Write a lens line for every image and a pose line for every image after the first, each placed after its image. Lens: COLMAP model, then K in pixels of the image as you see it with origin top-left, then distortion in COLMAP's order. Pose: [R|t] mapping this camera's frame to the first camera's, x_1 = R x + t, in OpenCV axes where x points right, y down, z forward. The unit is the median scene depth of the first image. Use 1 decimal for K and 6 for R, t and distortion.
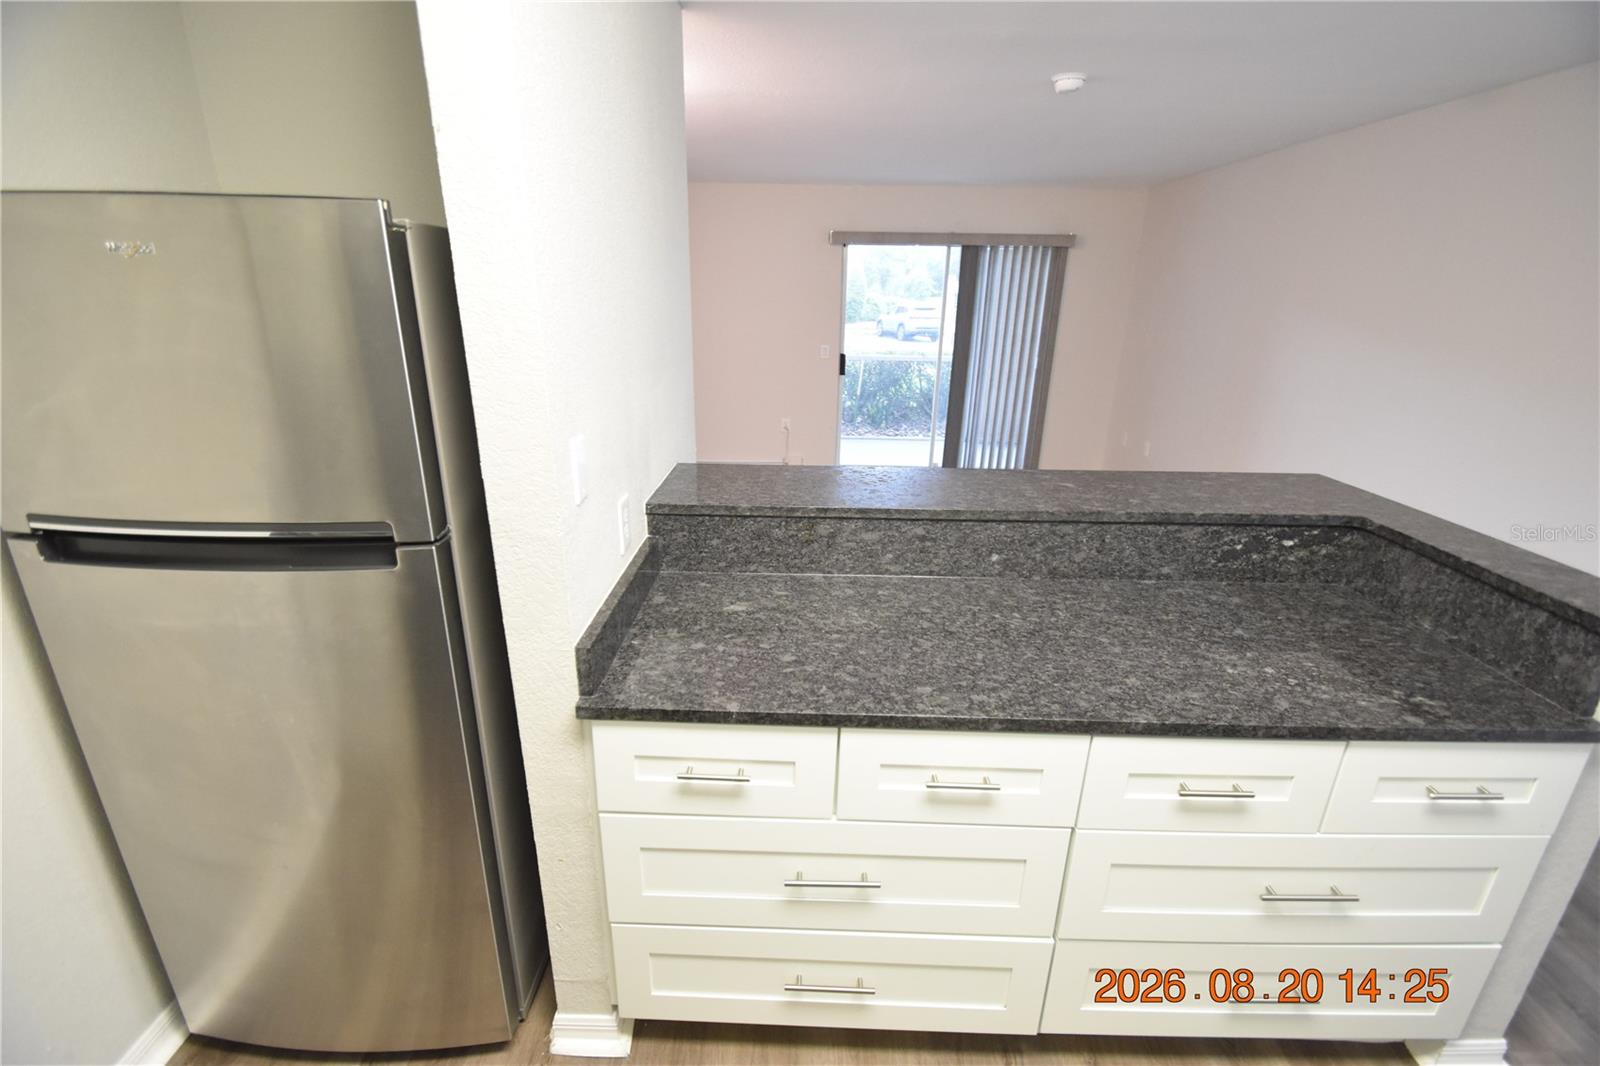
lens RADIAL K [[700.8, 0, 791.5], [0, 700.8, 541.9], [0, 0, 1]] dist [0.016463, -0.017529]
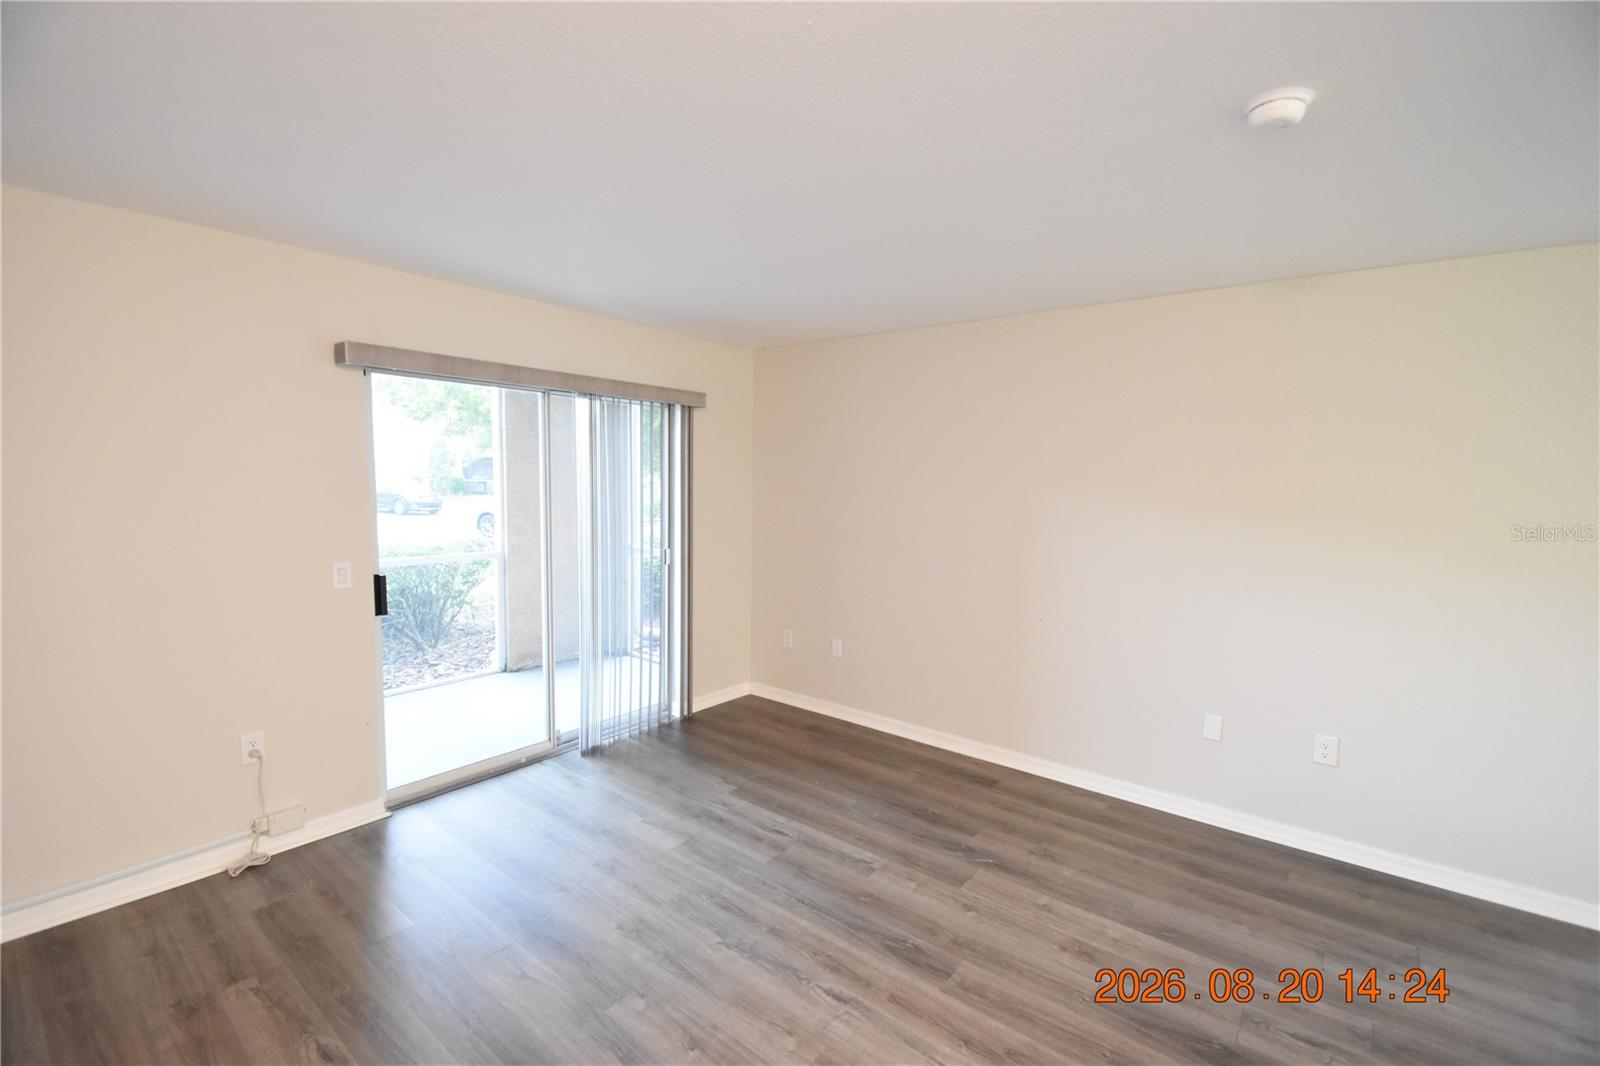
lens RADIAL K [[695.3, 0, 792.0], [0, 695.3, 544.9], [0, 0, 1]] dist [0.018368, -0.022410]
pose [[0.611986, -0.081590, 0.786649, -0.472560], [0.256346, 0.961428, -0.099711, -0.560135], [-0.748171, 0.262676, 0.609296, 1.610986]]
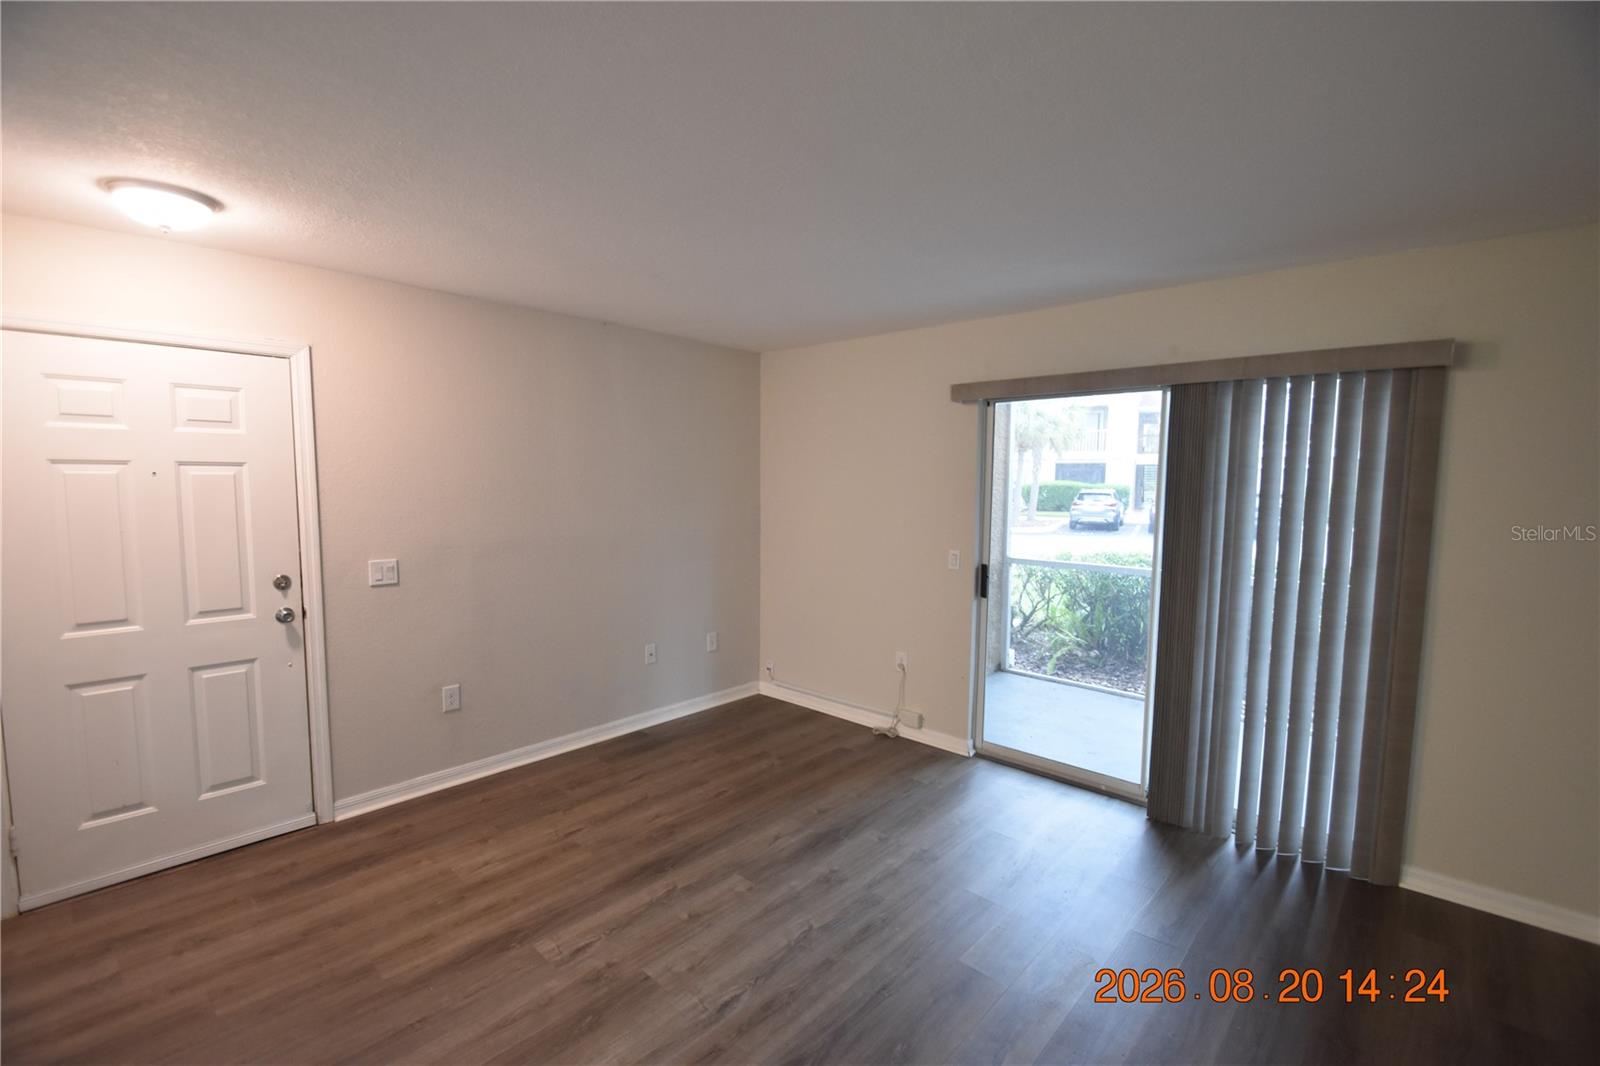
lens RADIAL K [[700.8, 0, 791.5], [0, 700.8, 541.9], [0, 0, 1]] dist [0.016463, -0.017529]
pose [[0.747706, 0.051440, -0.662035, 1.238246], [-0.220233, 0.959774, -0.174159, -0.482733], [0.626445, 0.276022, 0.728957, 1.475400]]
